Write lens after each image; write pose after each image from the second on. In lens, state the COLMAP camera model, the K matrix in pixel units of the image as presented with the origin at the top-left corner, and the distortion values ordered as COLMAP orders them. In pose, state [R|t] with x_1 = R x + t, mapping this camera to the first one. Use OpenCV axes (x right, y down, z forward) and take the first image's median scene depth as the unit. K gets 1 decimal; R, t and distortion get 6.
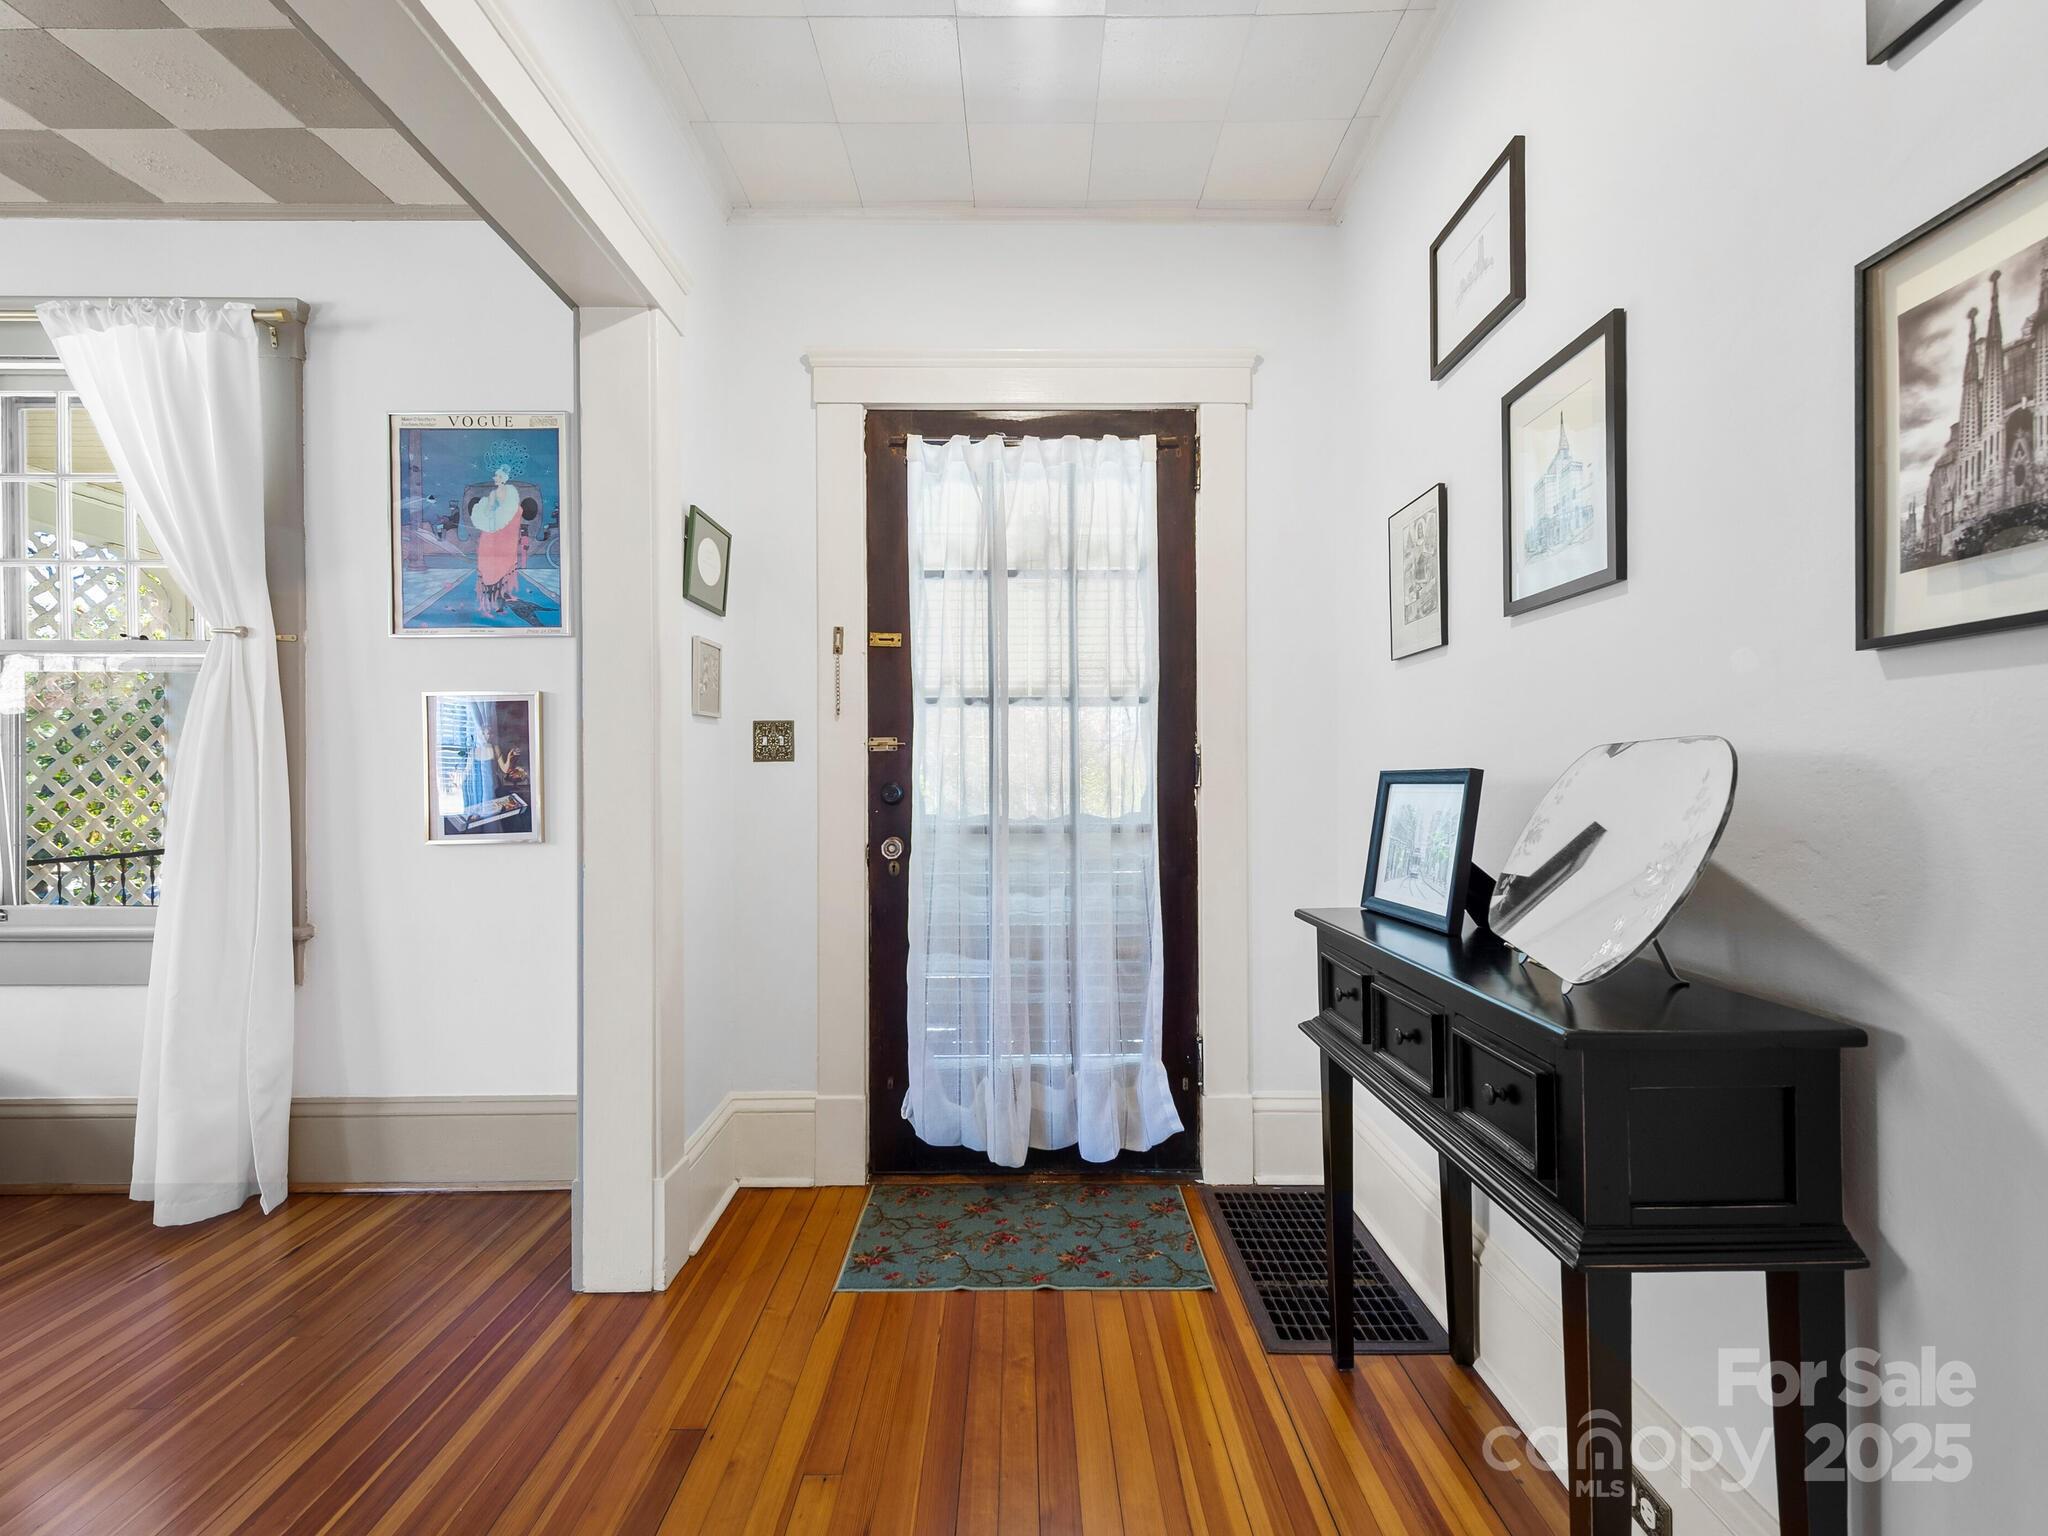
lens RADIAL K [[921.5, 0, 1035.2], [0, 921.5, 781.1], [0, 0, 1]] dist [0.037664, -0.002634]
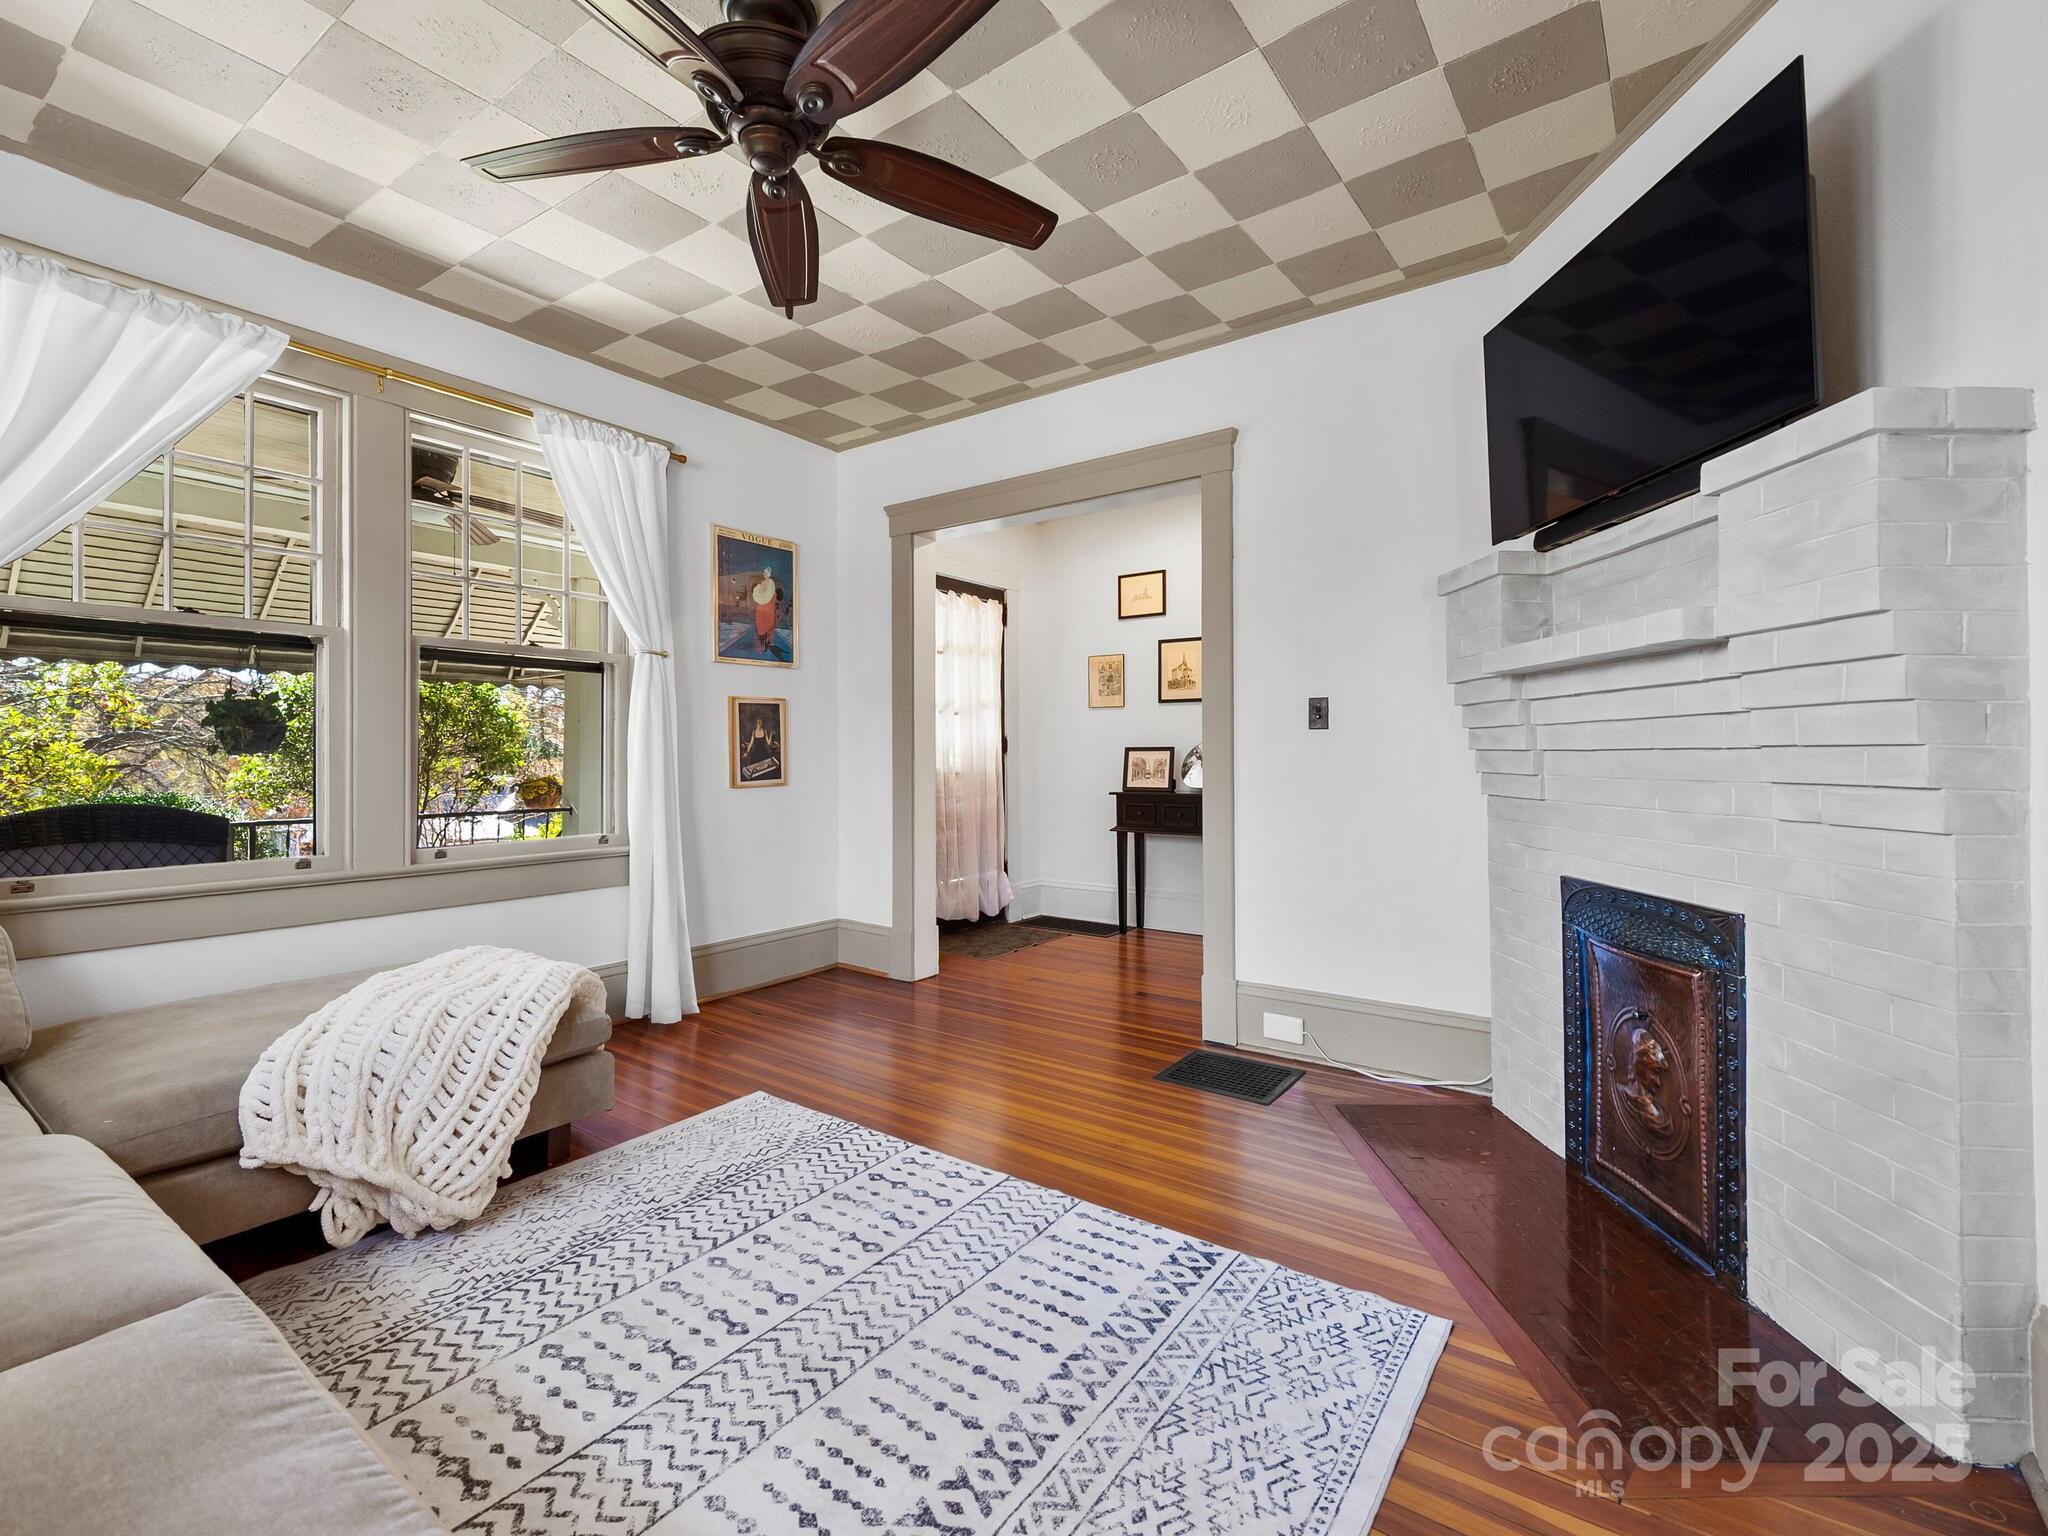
lens RADIAL K [[911.2, 0, 1020.3], [0, 911.2, 756.7], [0, 0, 1]] dist [0.014642, 0.000025]
pose [[0.569867, -0.001944, 0.821735, -1.693588], [0.004164, 0.999991, -0.000522, 0.014703], [-0.821727, 0.003719, 0.569870, -0.338893]]
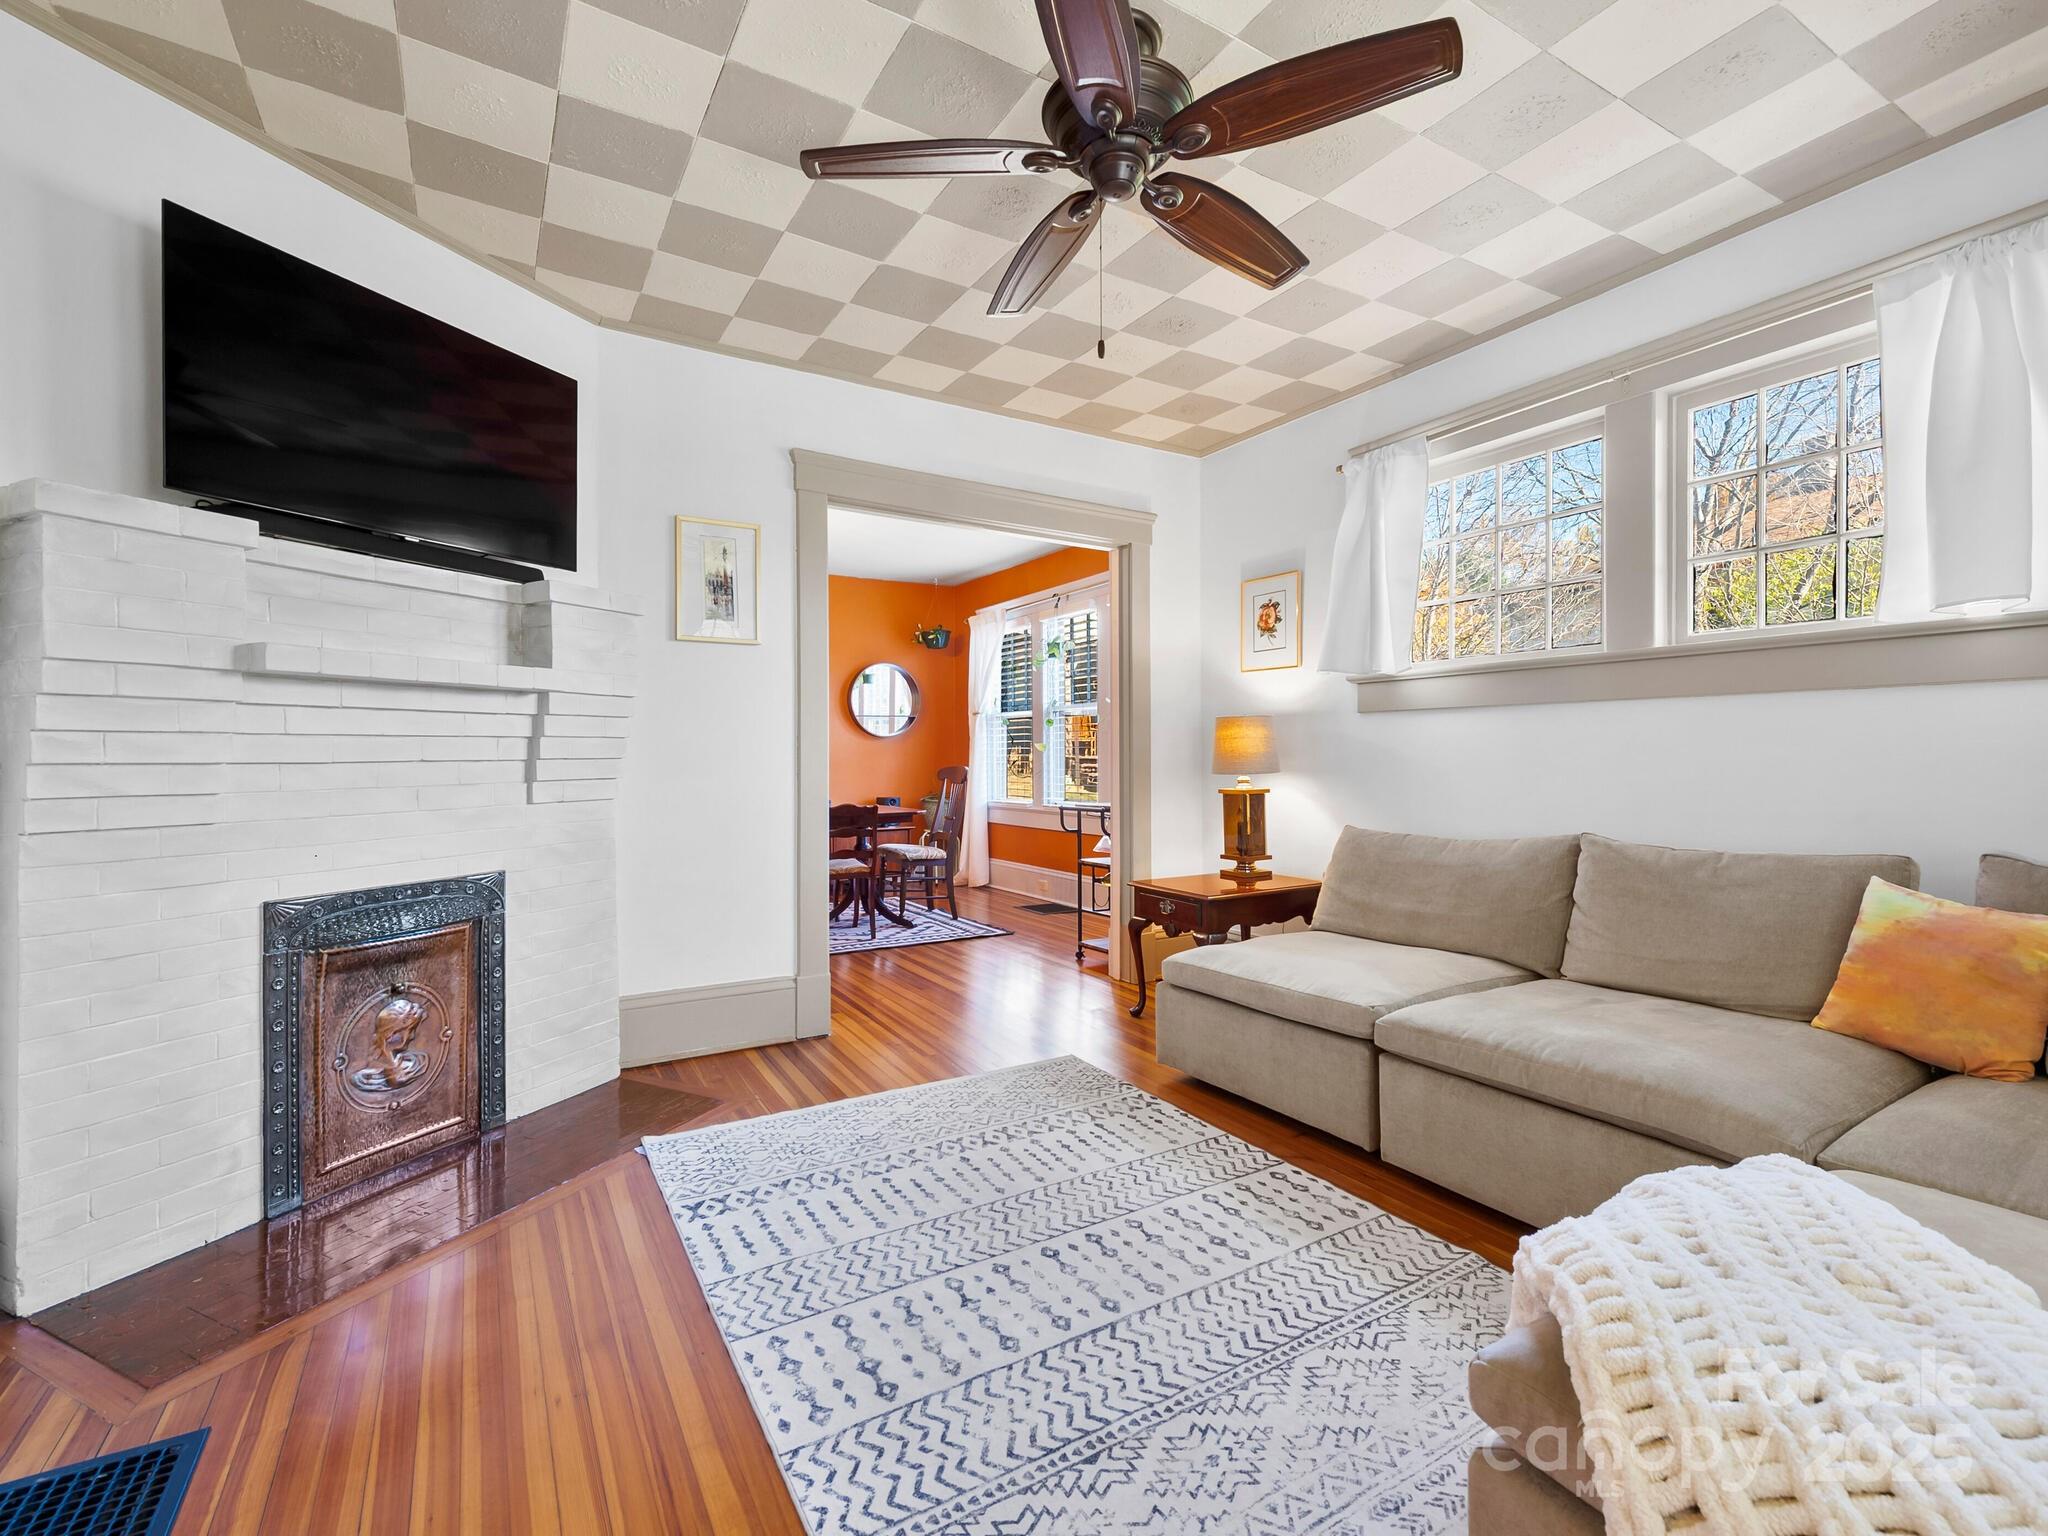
lens RADIAL K [[921.5, 0, 984.4], [0, 921.5, 763.4], [0, 0, 1]] dist [0.037664, -0.002634]
pose [[-0.873234, 0.013178, -0.487123, -0.839197], [0.005610, 0.999840, 0.016993, -0.000572], [0.487269, 0.012106, -0.873168, 0.803580]]
